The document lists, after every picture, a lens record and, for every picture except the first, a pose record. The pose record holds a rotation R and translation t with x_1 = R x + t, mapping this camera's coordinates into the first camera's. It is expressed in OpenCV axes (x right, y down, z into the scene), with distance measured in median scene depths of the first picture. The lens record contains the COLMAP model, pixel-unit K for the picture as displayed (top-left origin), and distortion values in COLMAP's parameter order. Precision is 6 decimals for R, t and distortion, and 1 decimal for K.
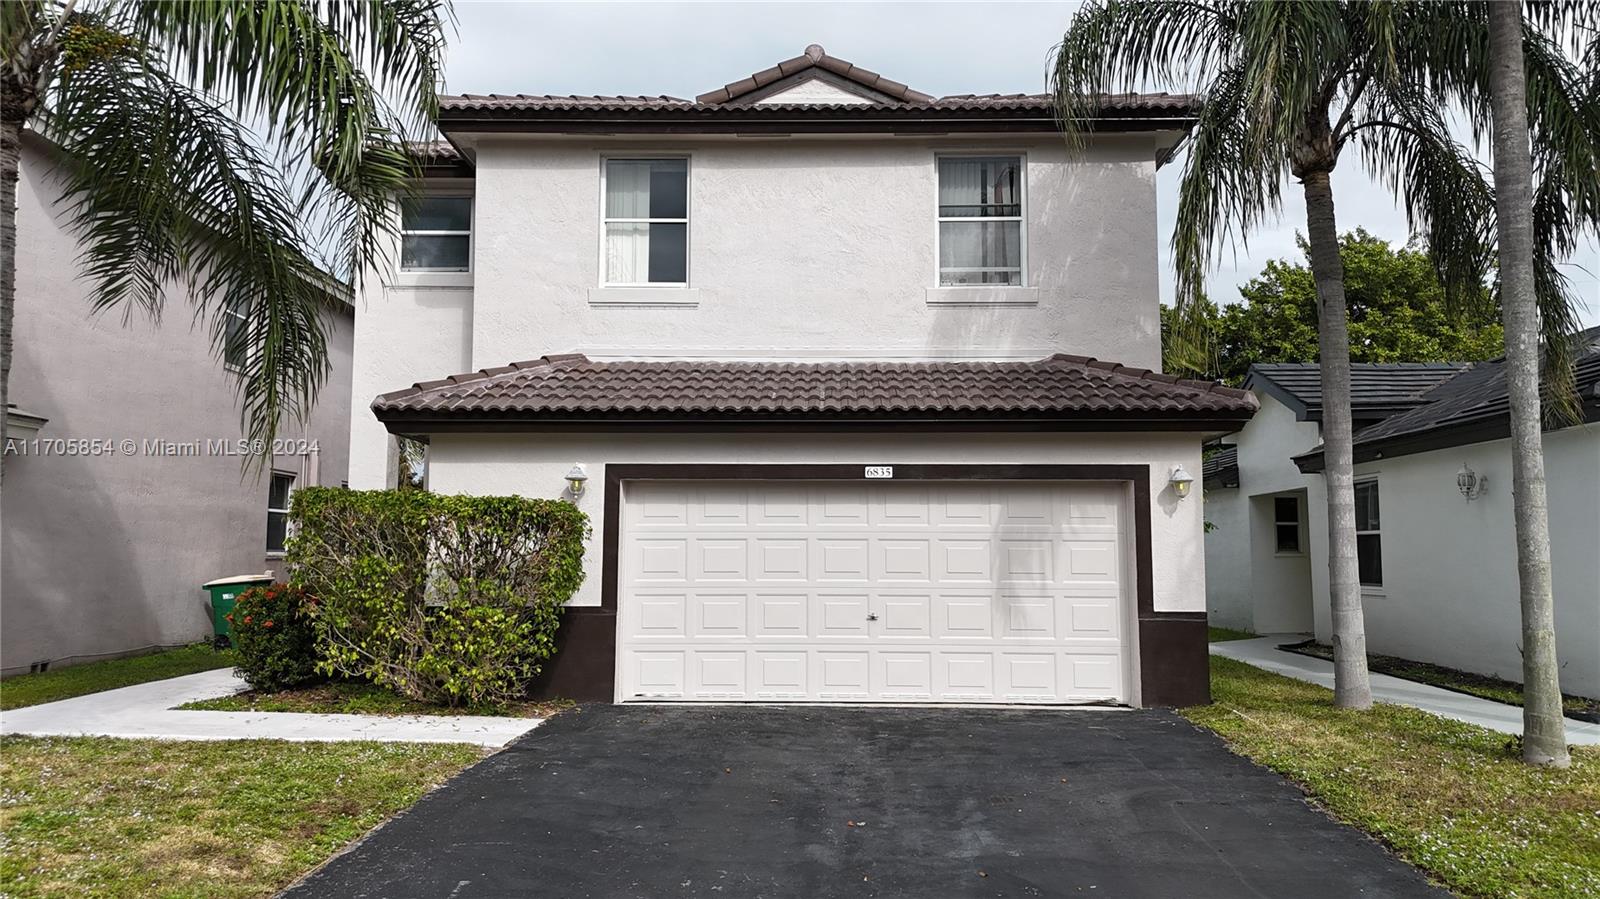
lens RADIAL K [[1172.0, 0, 801.0], [0, 1172.0, 443.2], [0, 0, 1]] dist [0.089486, -0.091179]
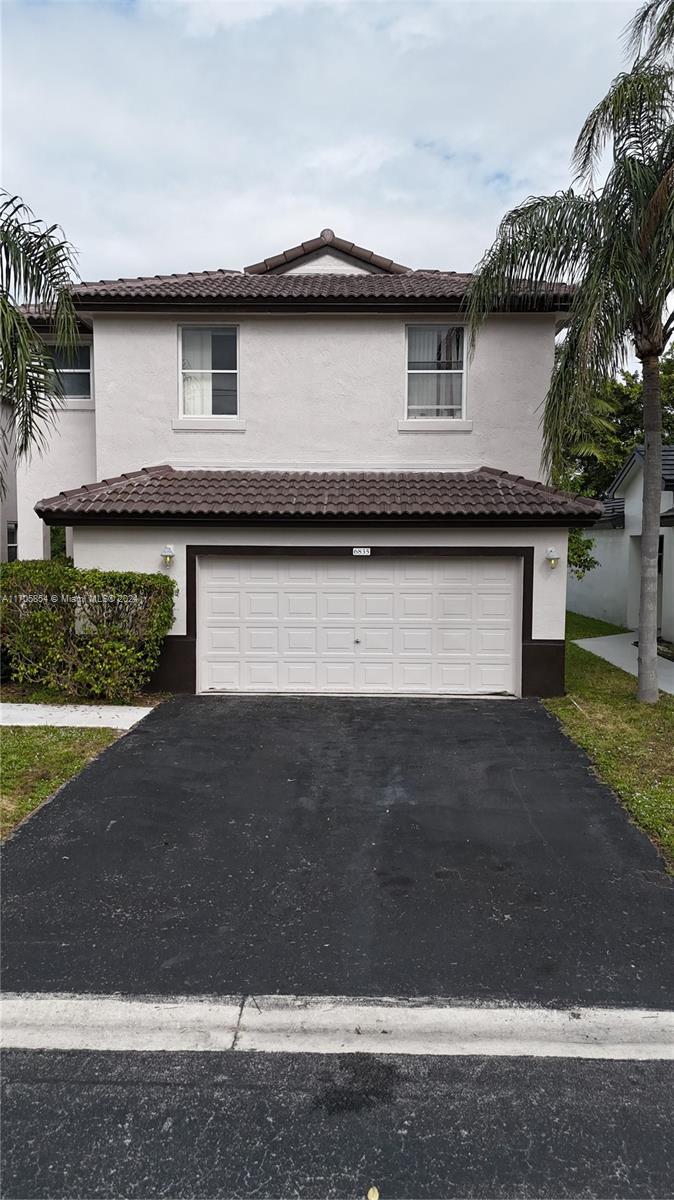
lens RADIAL K [[878.7, 0, 337.0], [0, 878.7, 600.0], [0, 0, 1]] dist [0.161578, -0.333240]
pose [[0.999988, 0.002540, -0.004227, 0.039597], [-0.001784, 0.985446, 0.169982, -0.112933], [0.004597, -0.169972, 0.985438, -0.171373]]
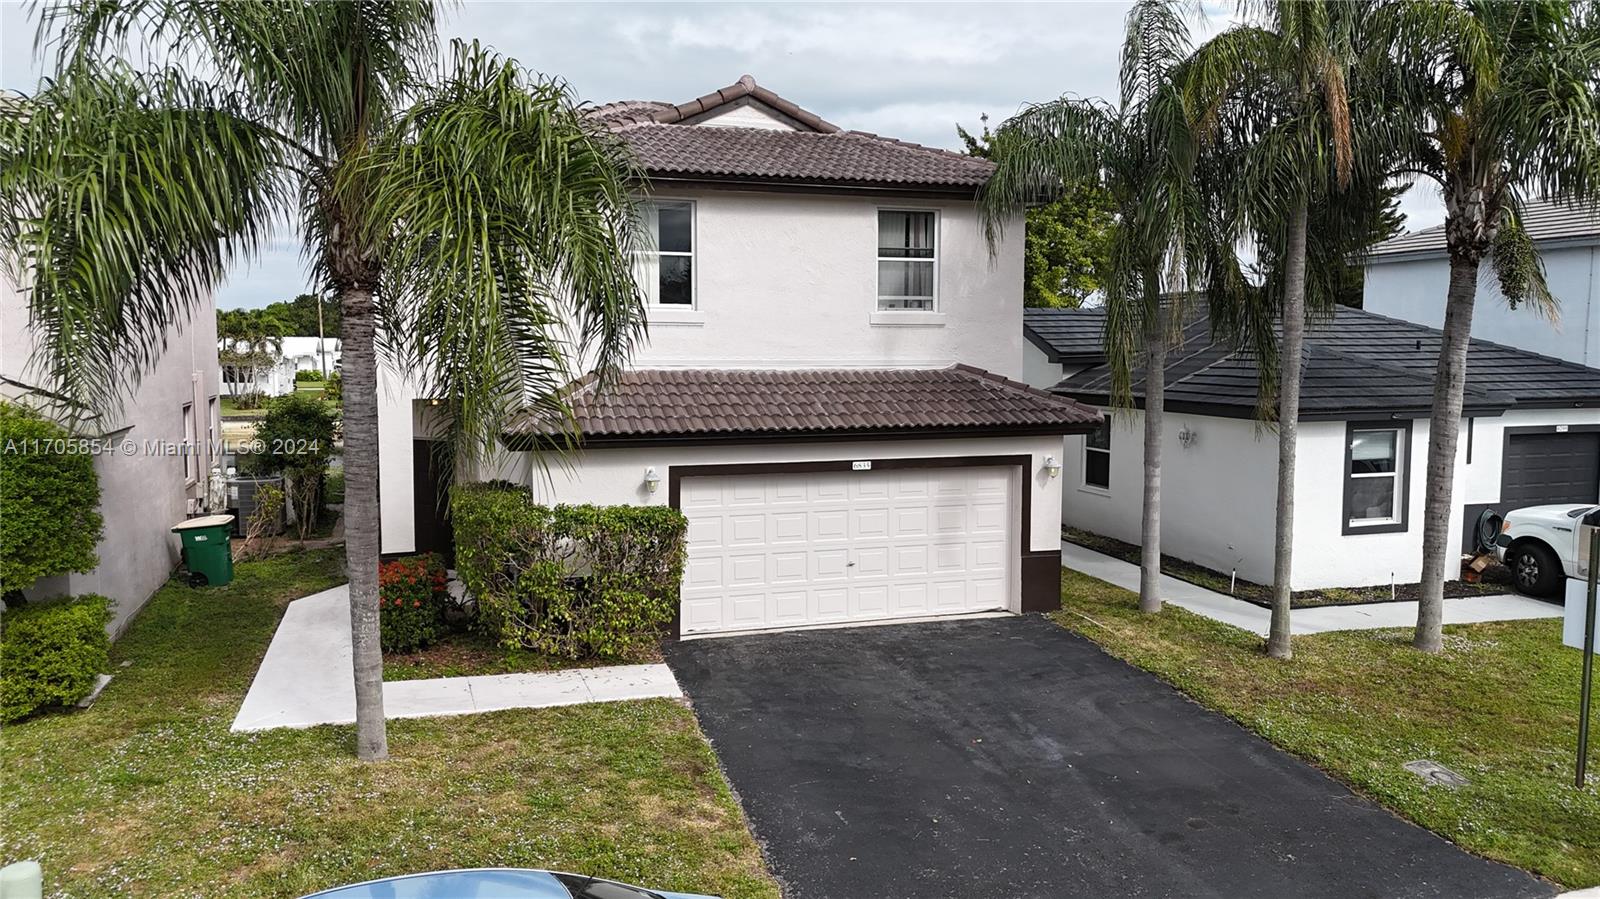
lens RADIAL K [[1171.6, 0, 799.1], [0, 1171.6, 437.0], [0, 0, 1]] dist [0.161578, -0.333240]
pose [[0.943253, -0.028890, 0.330816, -0.477774], [-0.031637, 0.983859, 0.176129, -0.259122], [-0.330565, -0.176600, 0.927114, -0.276935]]
